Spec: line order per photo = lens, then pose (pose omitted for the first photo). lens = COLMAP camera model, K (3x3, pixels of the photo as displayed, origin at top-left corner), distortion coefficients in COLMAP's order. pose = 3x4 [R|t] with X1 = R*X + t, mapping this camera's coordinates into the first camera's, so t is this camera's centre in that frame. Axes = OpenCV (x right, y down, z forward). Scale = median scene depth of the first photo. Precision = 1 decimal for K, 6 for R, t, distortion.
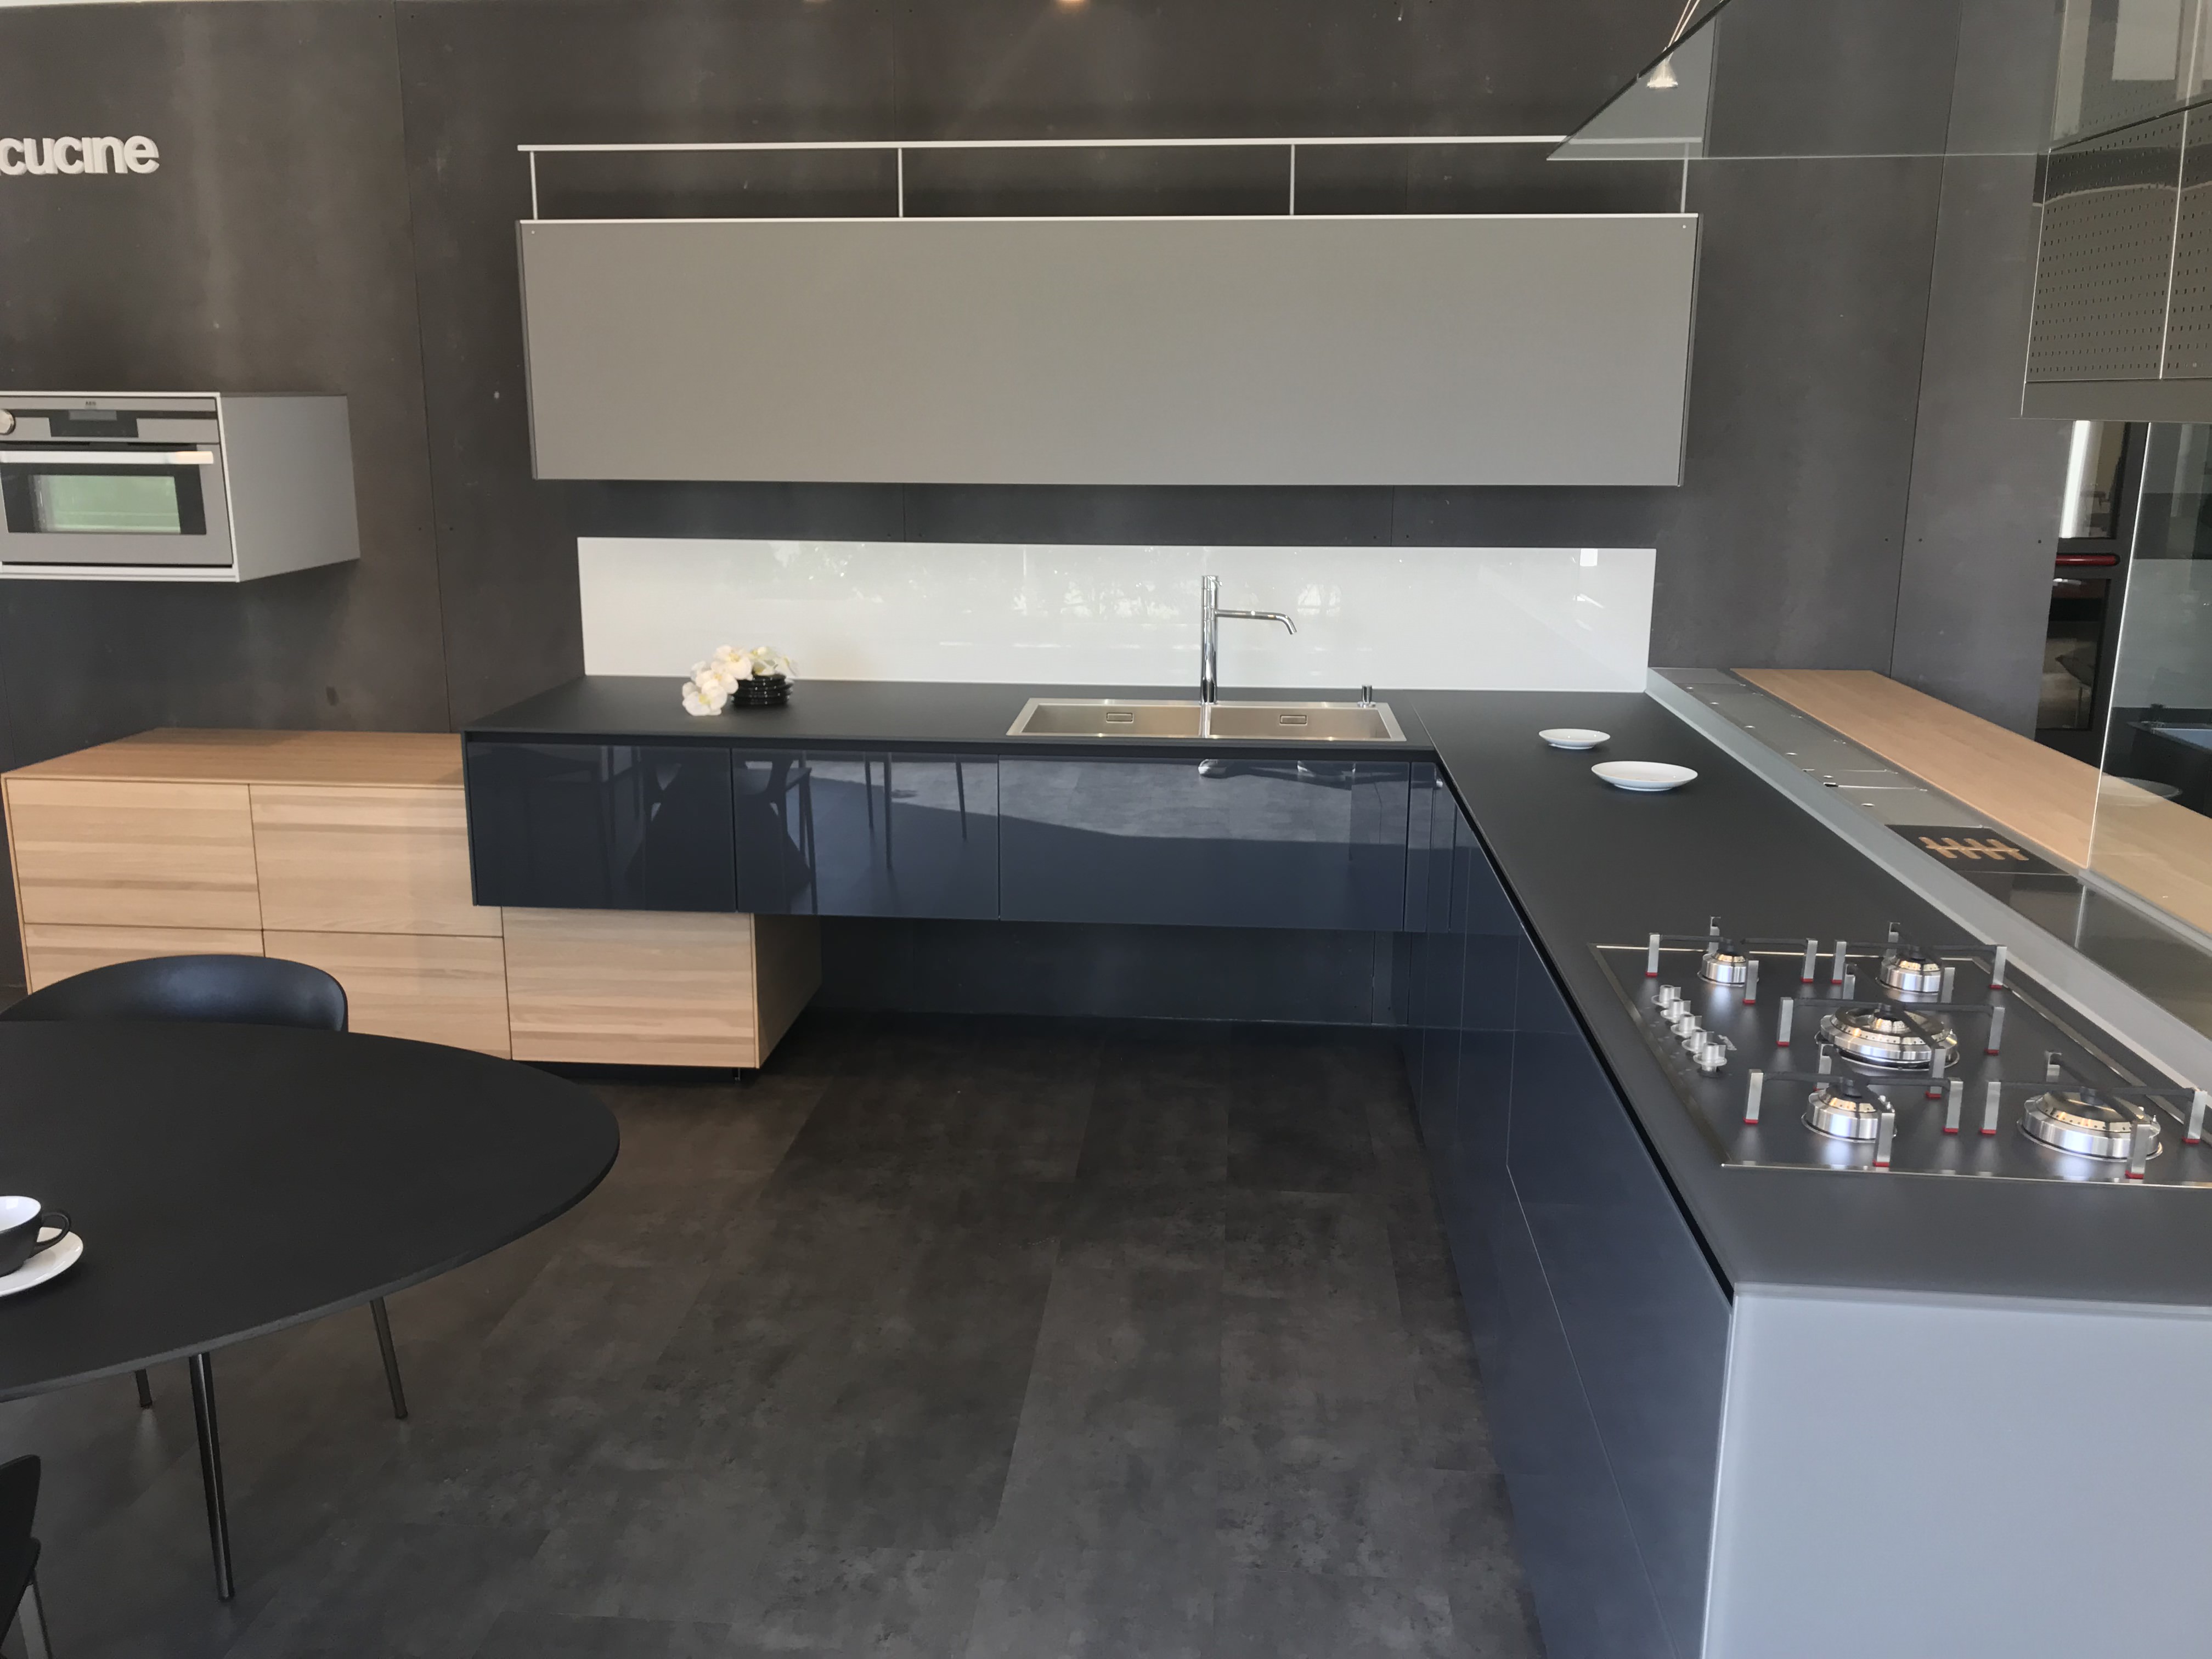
lens RADIAL K [[1810.6, 0, 1099.2], [0, 1810.6, 826.3], [0, 0, 1]] dist [0.036379, -0.062311]
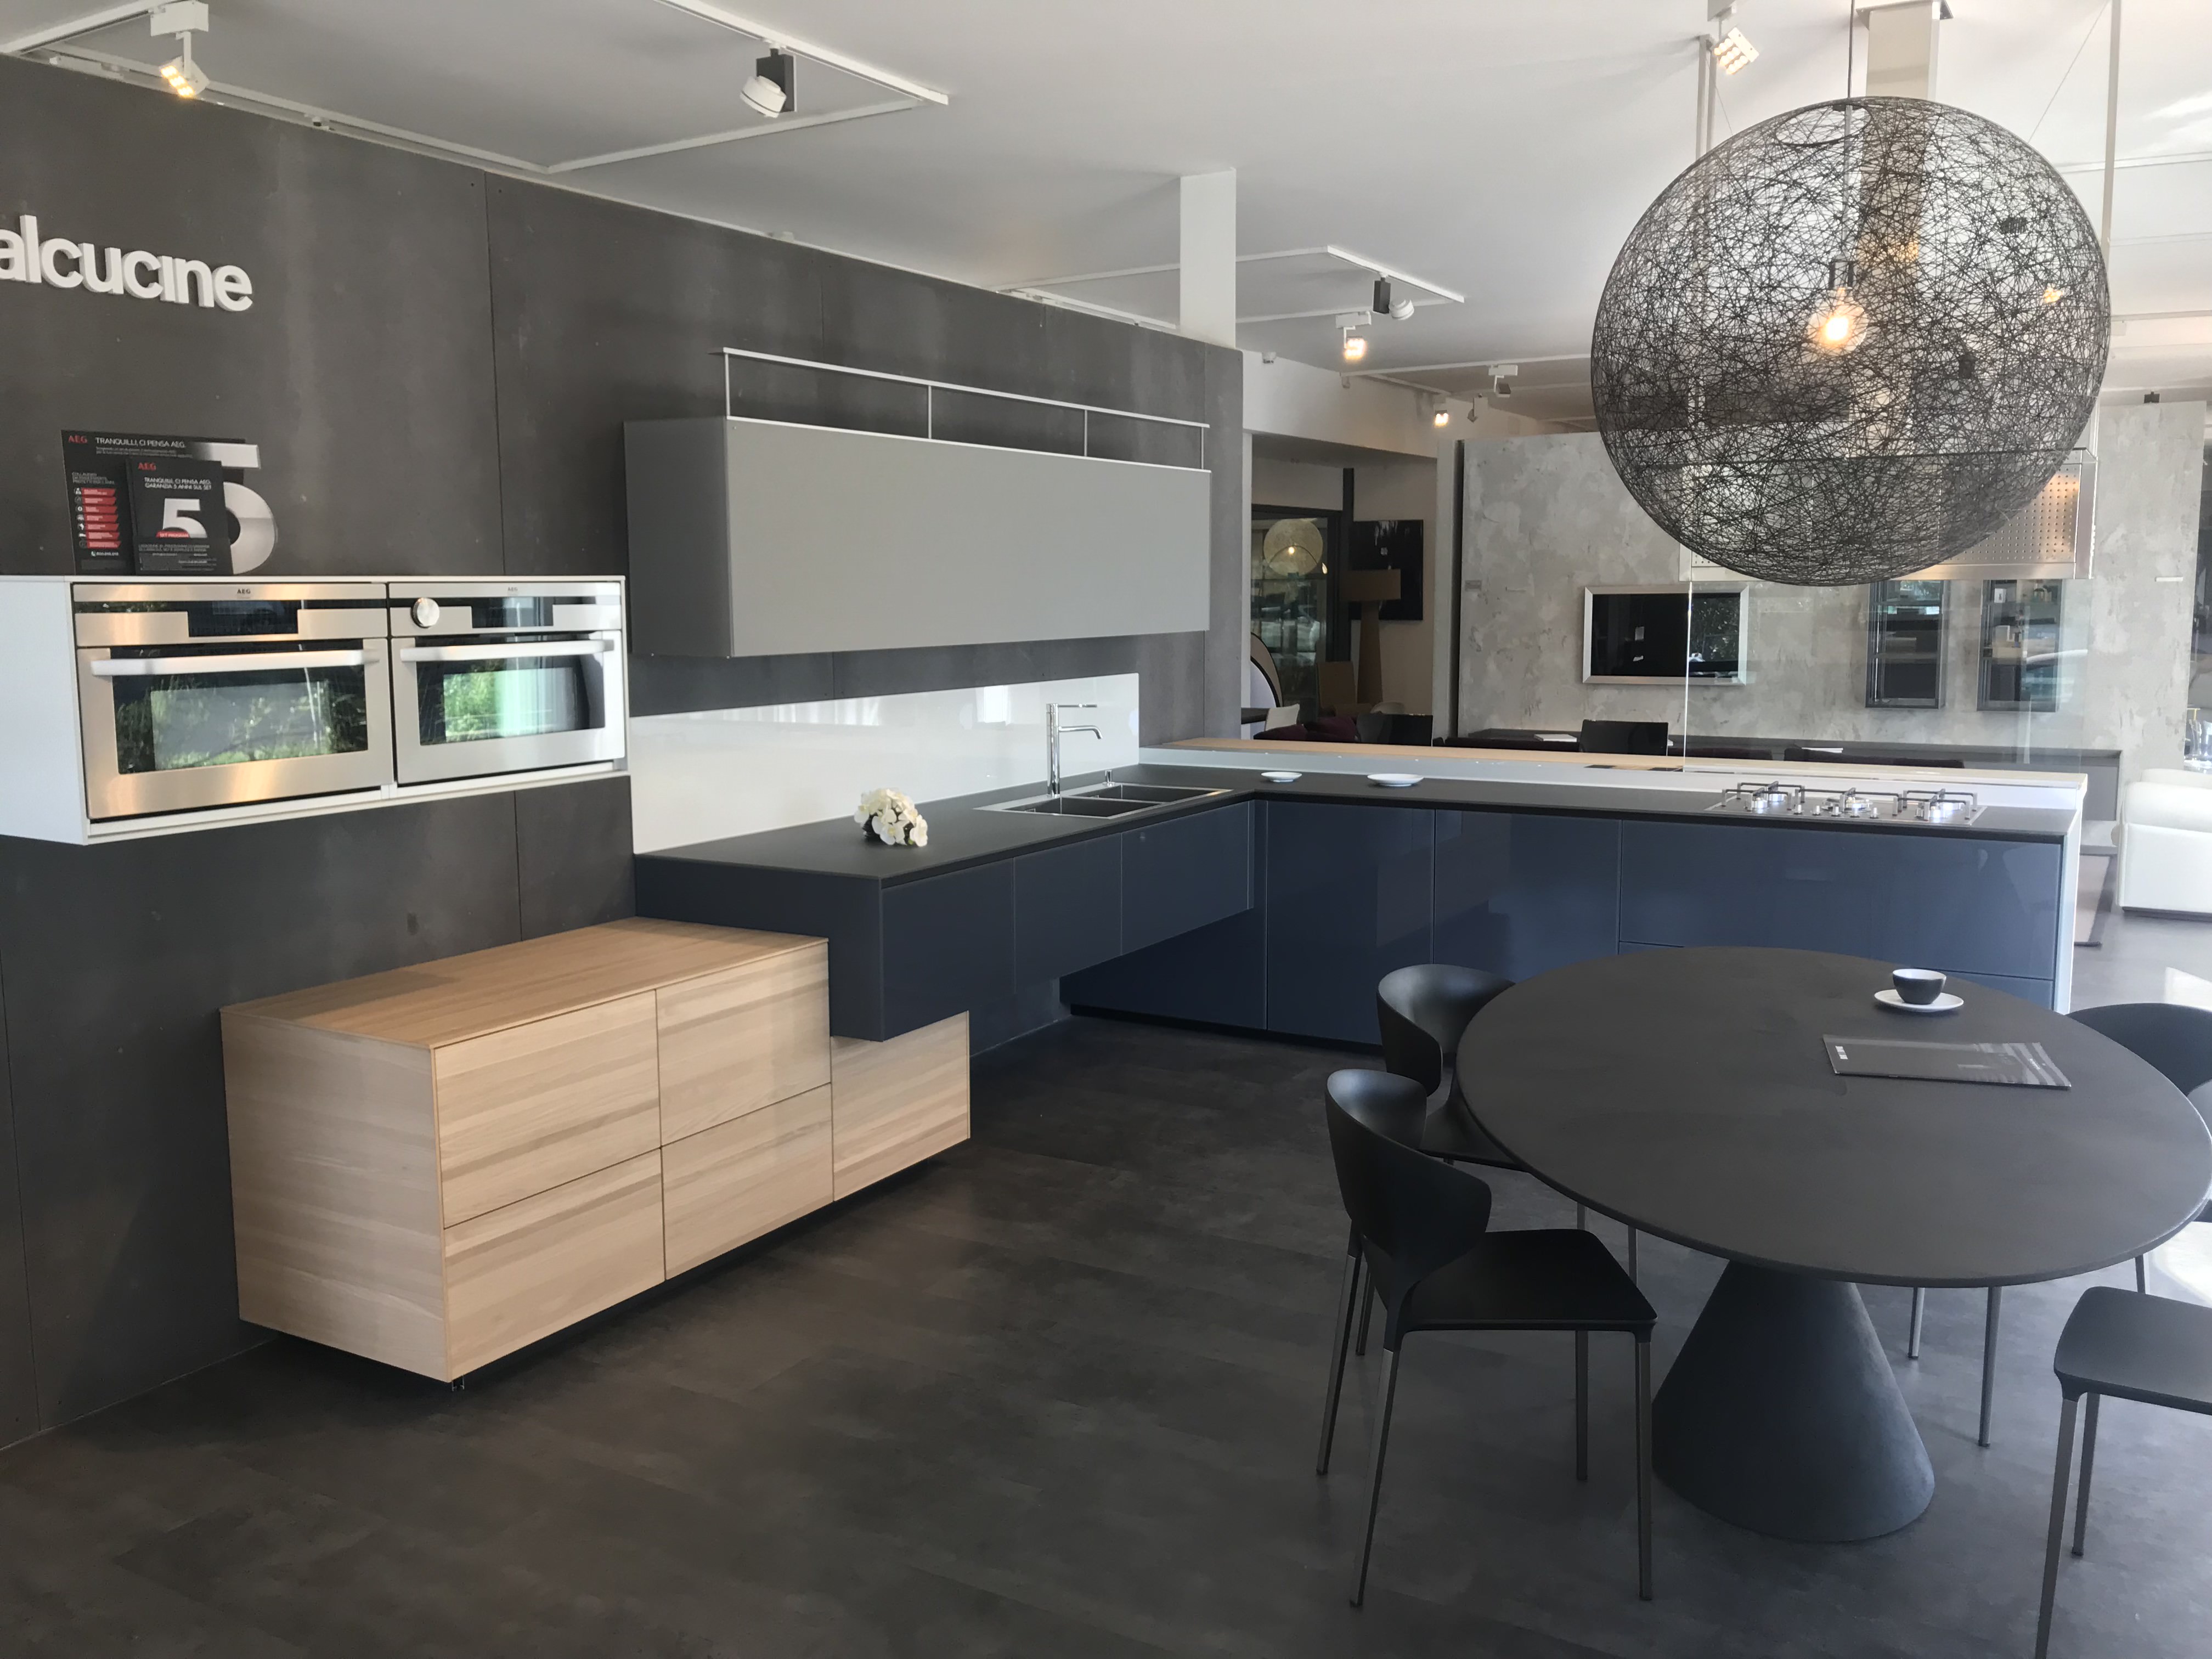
lens RADIAL K [[1810.6, 0, 1095.6], [0, 1810.6, 825.0], [0, 0, 1]] dist [0.036379, -0.062311]
pose [[0.433014, -0.126070, 0.892527, -1.112446], [0.211799, 0.976679, 0.035201, -0.084443], [-0.876151, 0.173794, 0.449617, 0.344128]]
